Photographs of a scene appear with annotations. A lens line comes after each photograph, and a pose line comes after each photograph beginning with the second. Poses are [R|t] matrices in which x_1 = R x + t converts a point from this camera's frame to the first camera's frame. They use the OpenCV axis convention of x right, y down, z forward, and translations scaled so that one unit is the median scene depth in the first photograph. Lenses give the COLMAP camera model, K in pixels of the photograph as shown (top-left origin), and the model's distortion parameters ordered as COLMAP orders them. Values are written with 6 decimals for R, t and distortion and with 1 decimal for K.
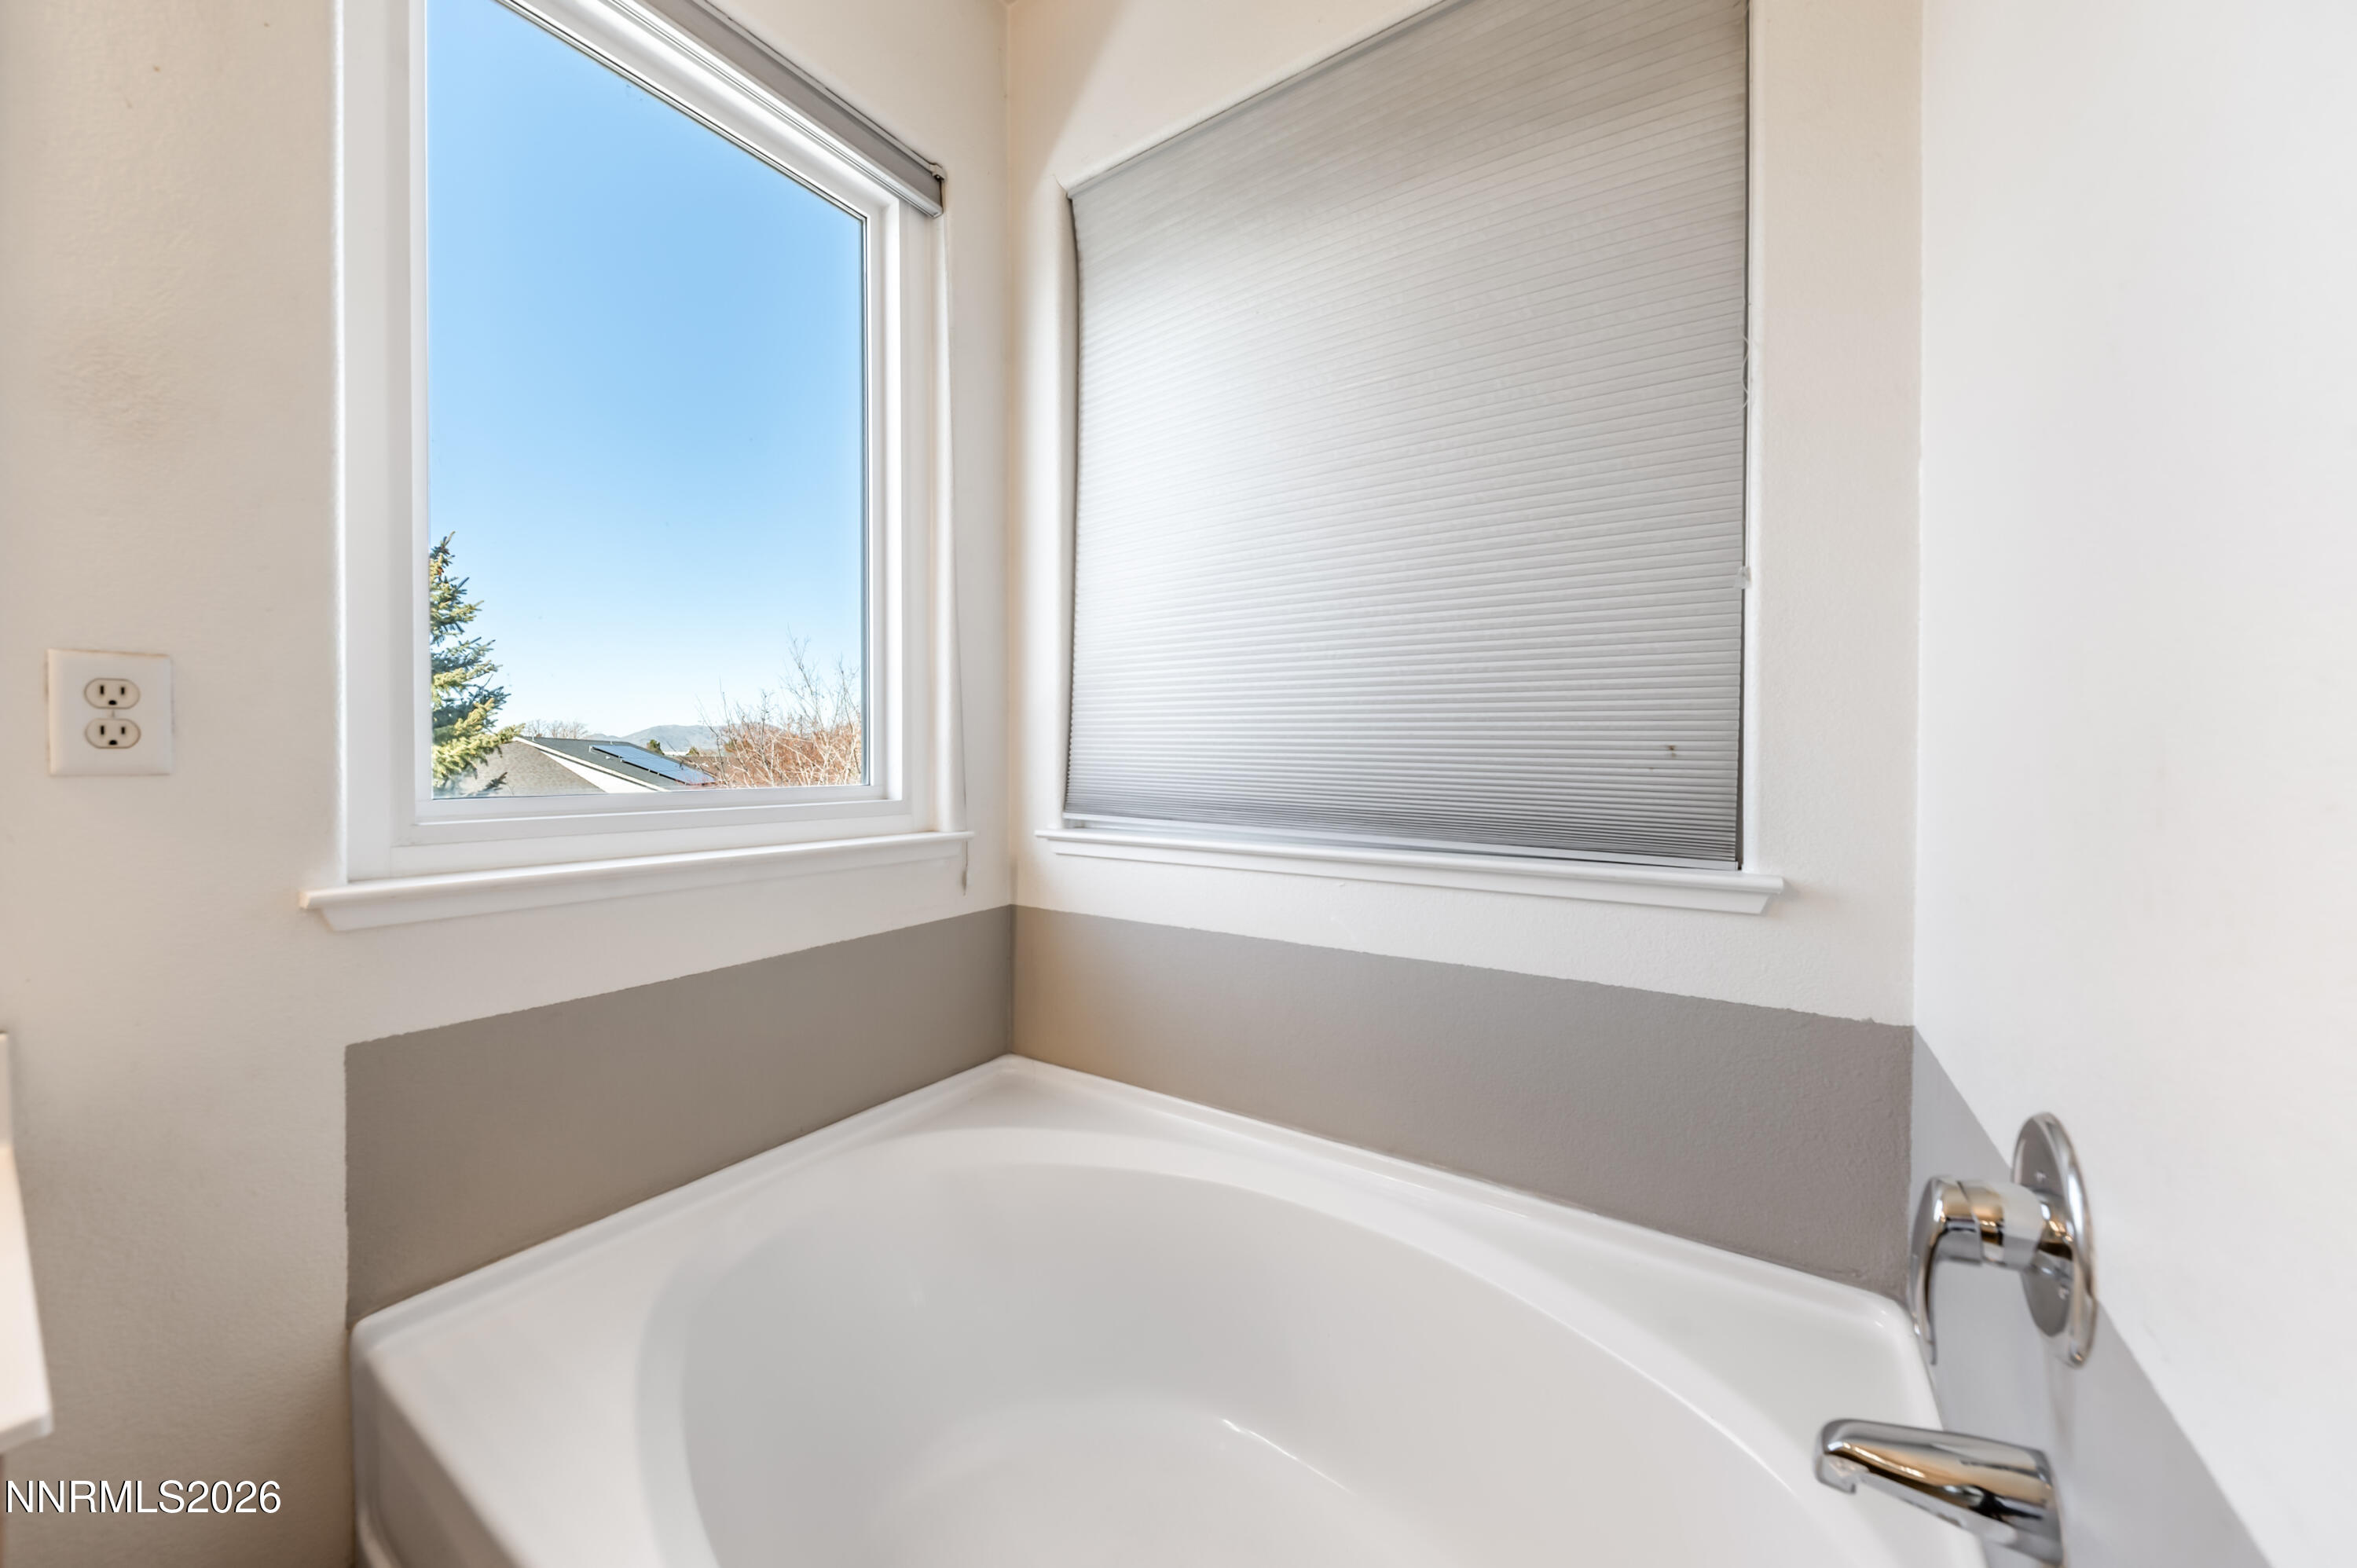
lens RADIAL K [[819.7, 0, 1190.3], [0, 819.7, 784.6], [0, 0, 1]] dist [0.006401, -0.001789]
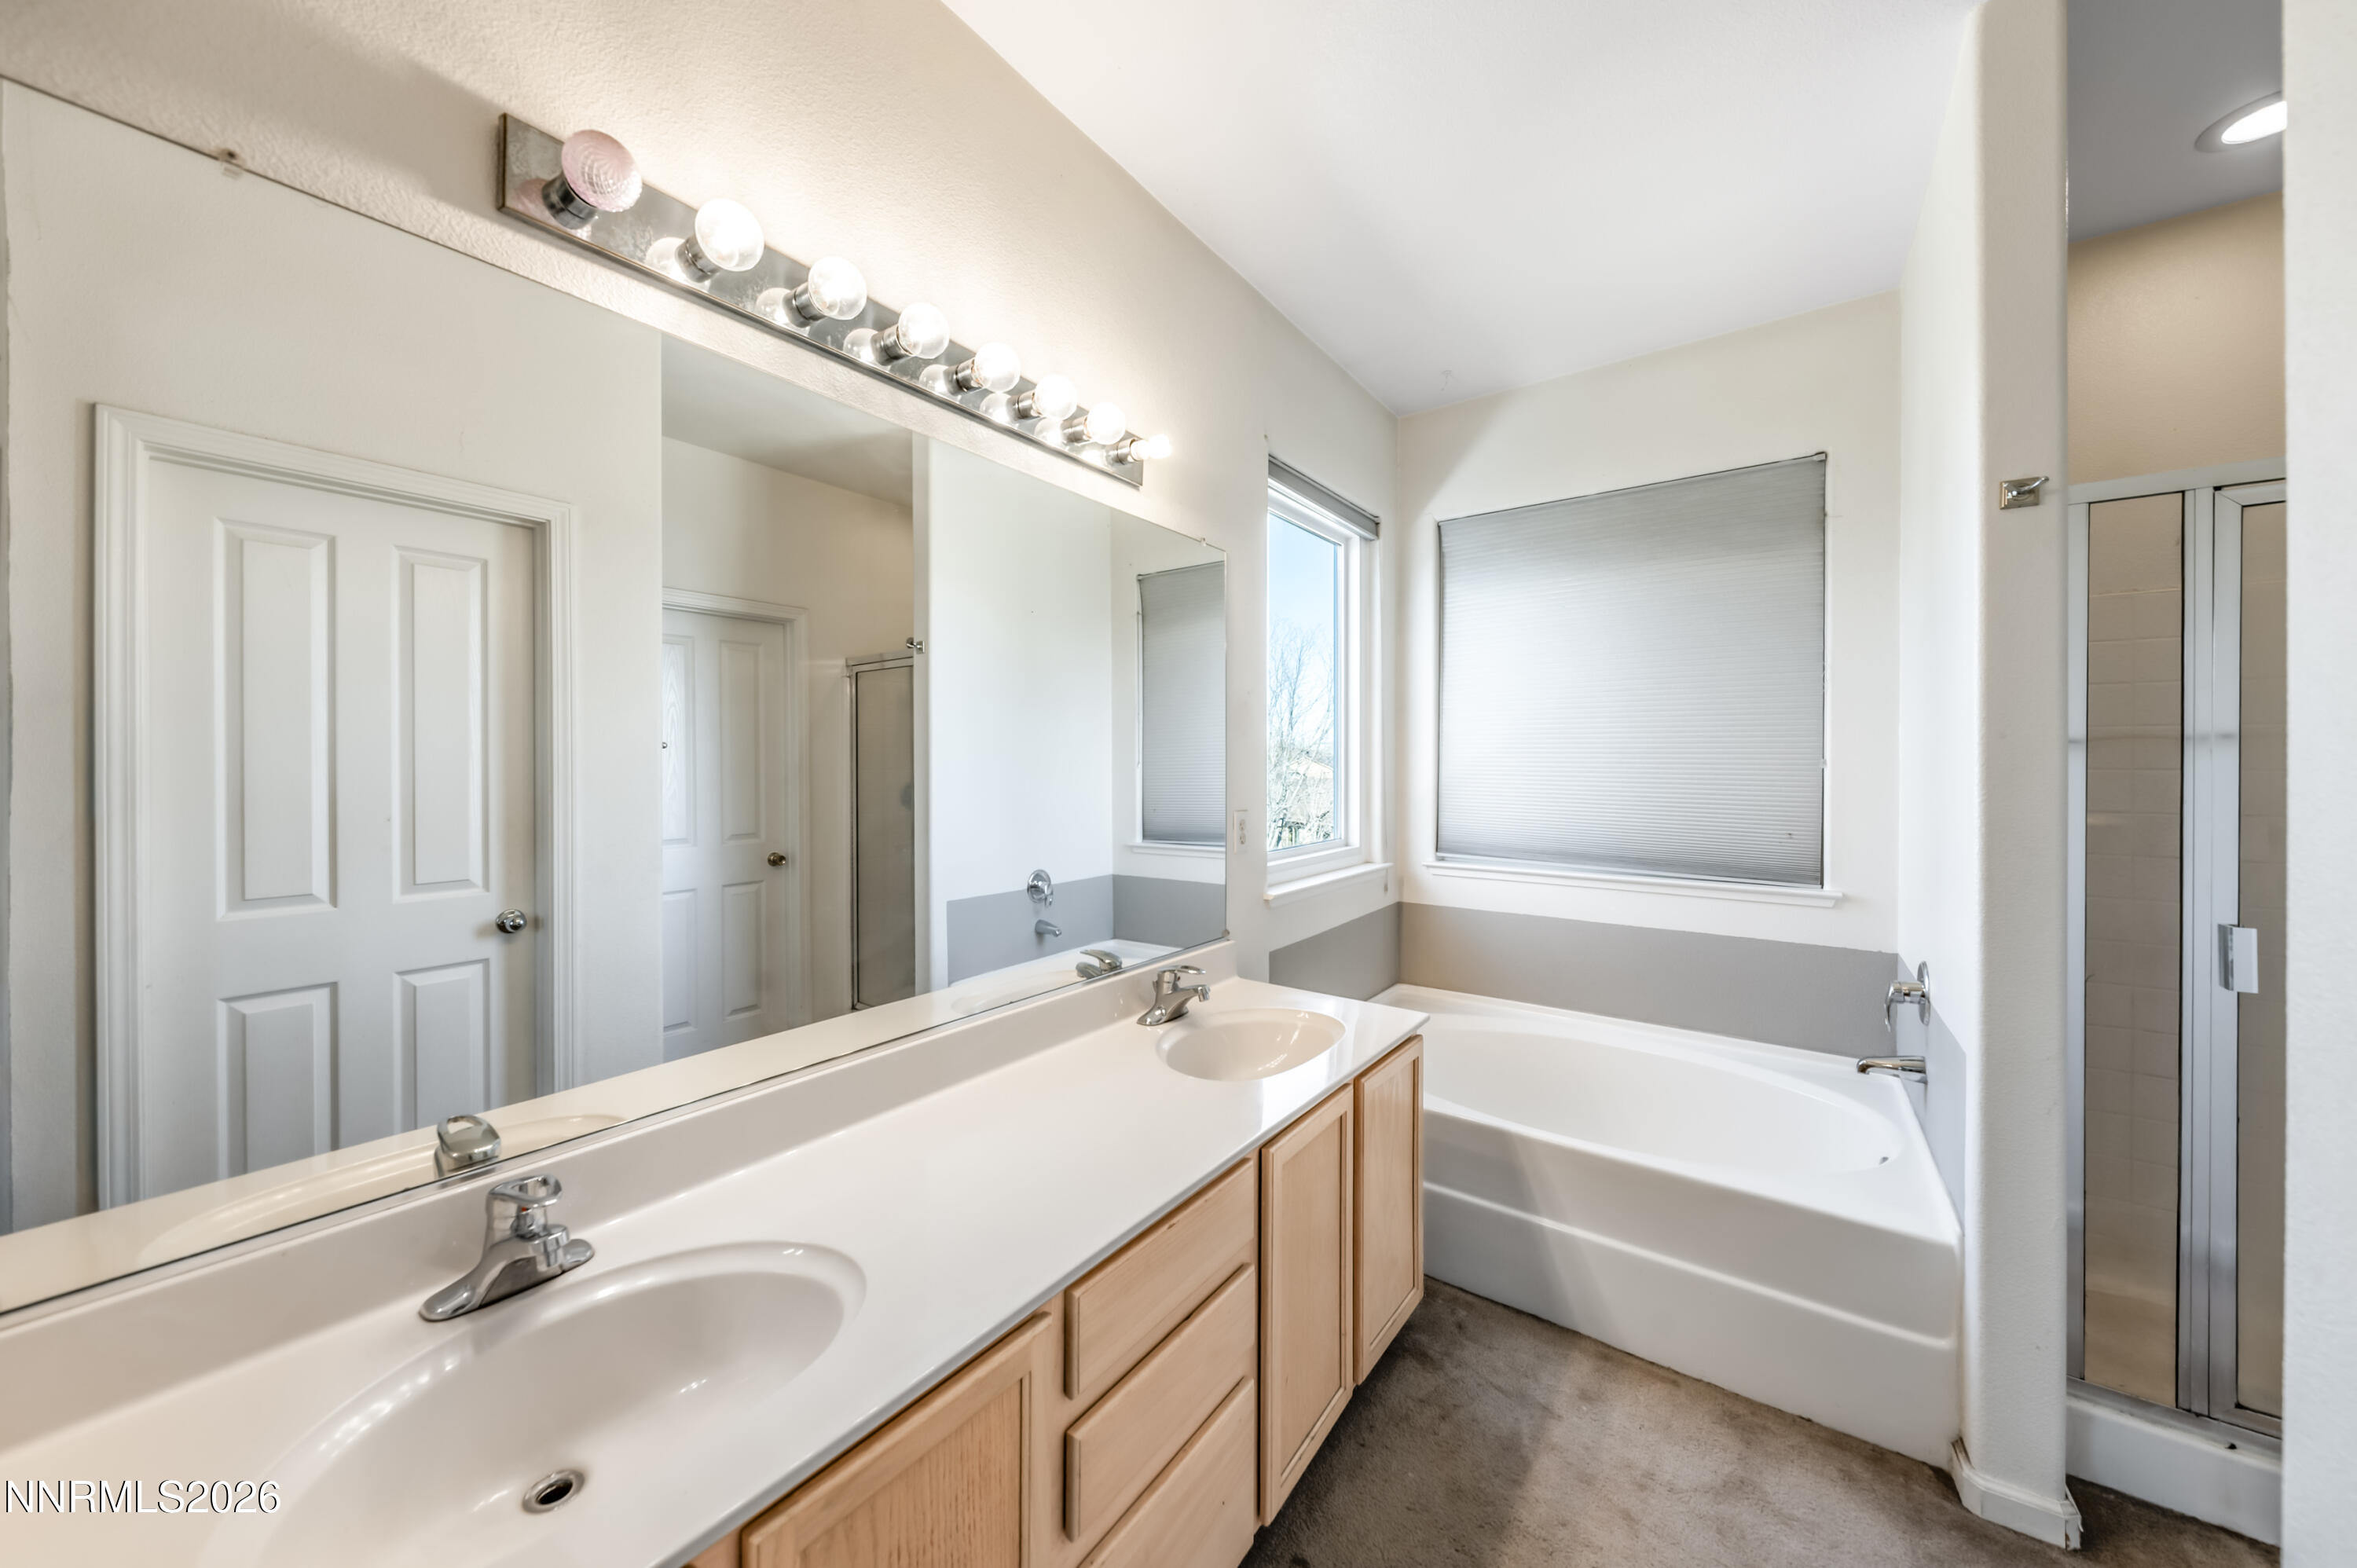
lens RADIAL K [[819.7, 0, 1163.0], [0, 819.7, 780.3], [0, 0, 1]] dist [0.006401, -0.001789]
pose [[0.998608, -0.001208, -0.052728, -0.785414], [0.000909, 0.999983, -0.005695, -0.139811], [0.052734, 0.005640, 0.998593, -1.043549]]
